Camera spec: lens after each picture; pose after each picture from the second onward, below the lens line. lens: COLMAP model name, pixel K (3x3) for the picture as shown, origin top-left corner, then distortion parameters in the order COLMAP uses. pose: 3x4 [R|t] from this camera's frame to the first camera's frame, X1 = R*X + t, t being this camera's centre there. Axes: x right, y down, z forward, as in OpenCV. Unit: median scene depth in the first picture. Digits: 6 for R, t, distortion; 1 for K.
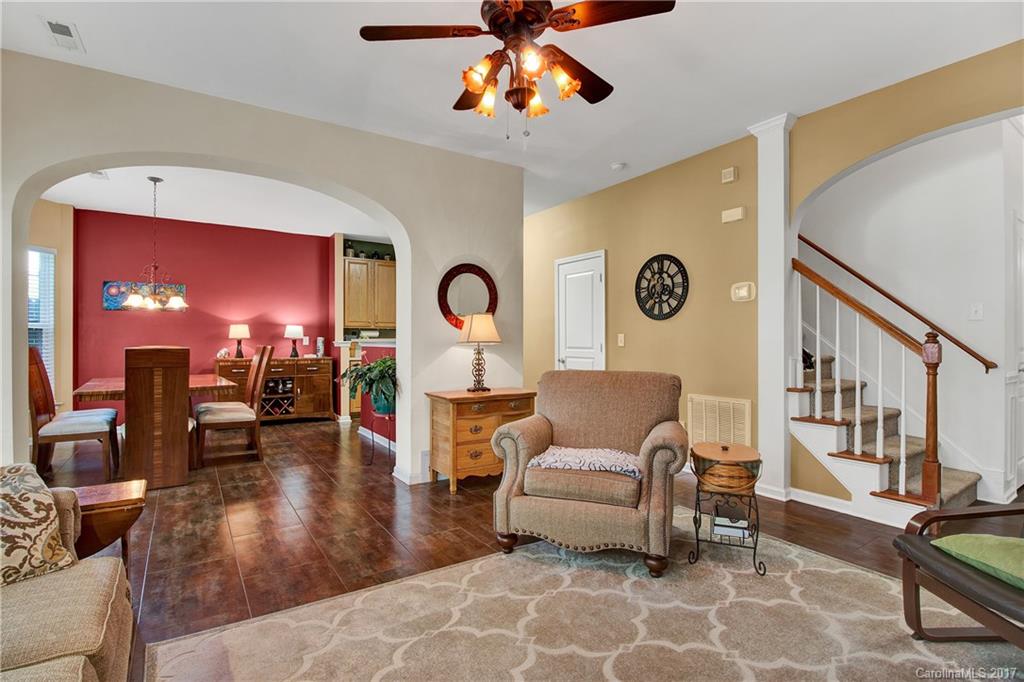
lens RADIAL K [[491.6, 0, 506.8], [0, 491.6, 343.0], [0, 0, 1]] dist [-0.014277, -0.003417]
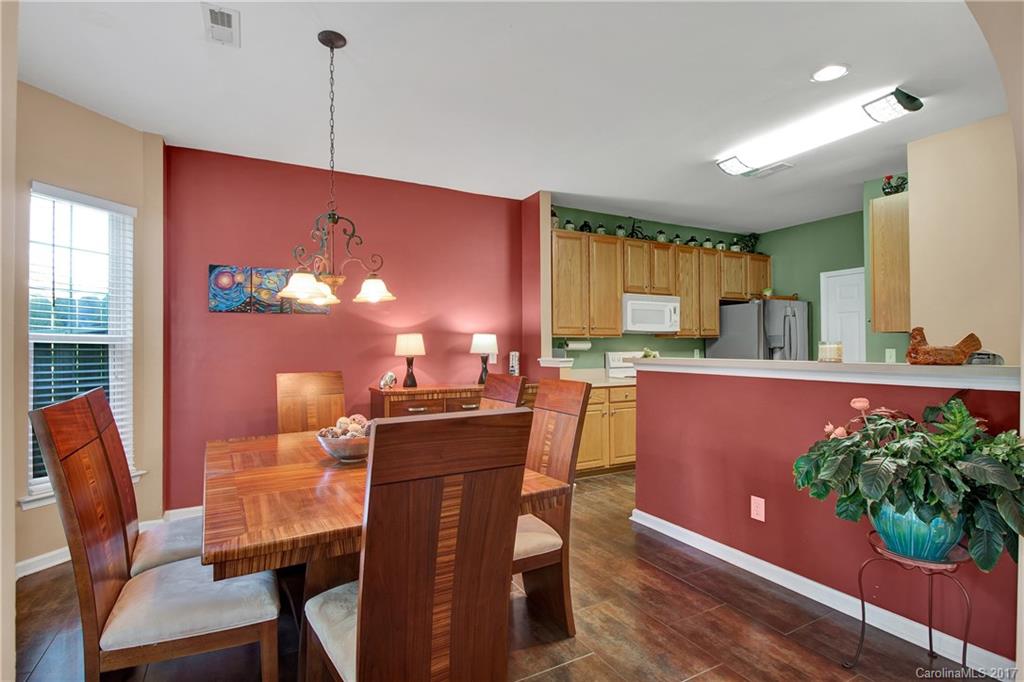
lens RADIAL K [[491.6, 0, 520.9], [0, 491.6, 340.7], [0, 0, 1]] dist [-0.014277, -0.003417]
pose [[0.997616, -0.008607, -0.068478, -0.358015], [0.007499, 0.999837, -0.016426, -0.017637], [0.068608, 0.015873, 0.997517, 0.375236]]
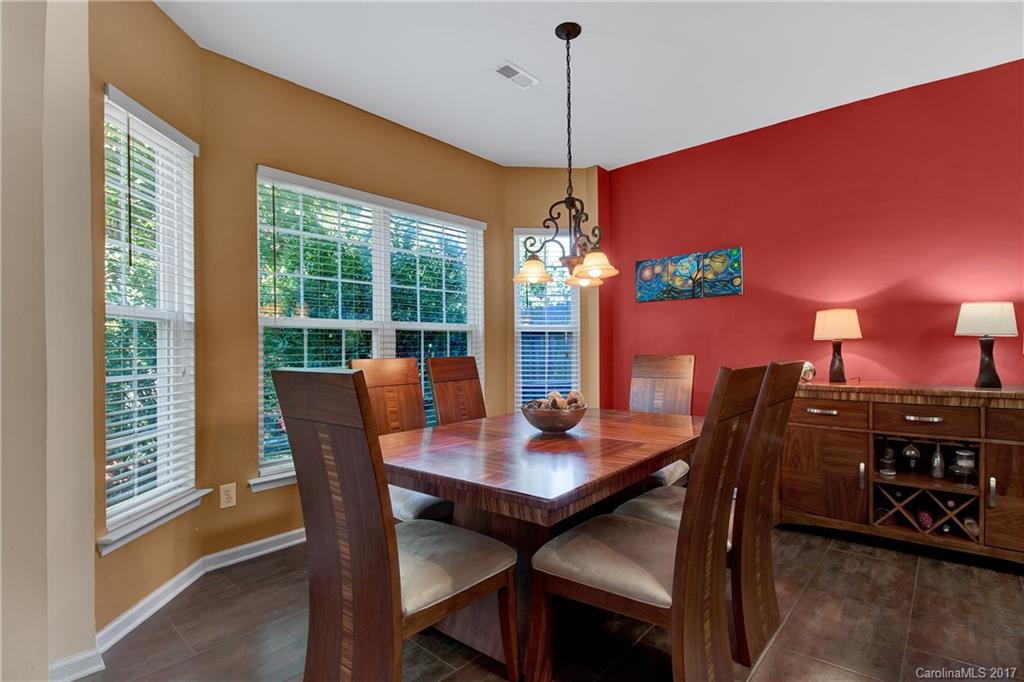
lens RADIAL K [[491.6, 0, 508.4], [0, 491.6, 337.6], [0, 0, 1]] dist [-0.014277, -0.003417]
pose [[0.238171, -0.013988, -0.971123, -0.166117], [0.014725, 0.999833, -0.010790, -0.011237], [0.971112, -0.011730, 0.238337, 0.576770]]
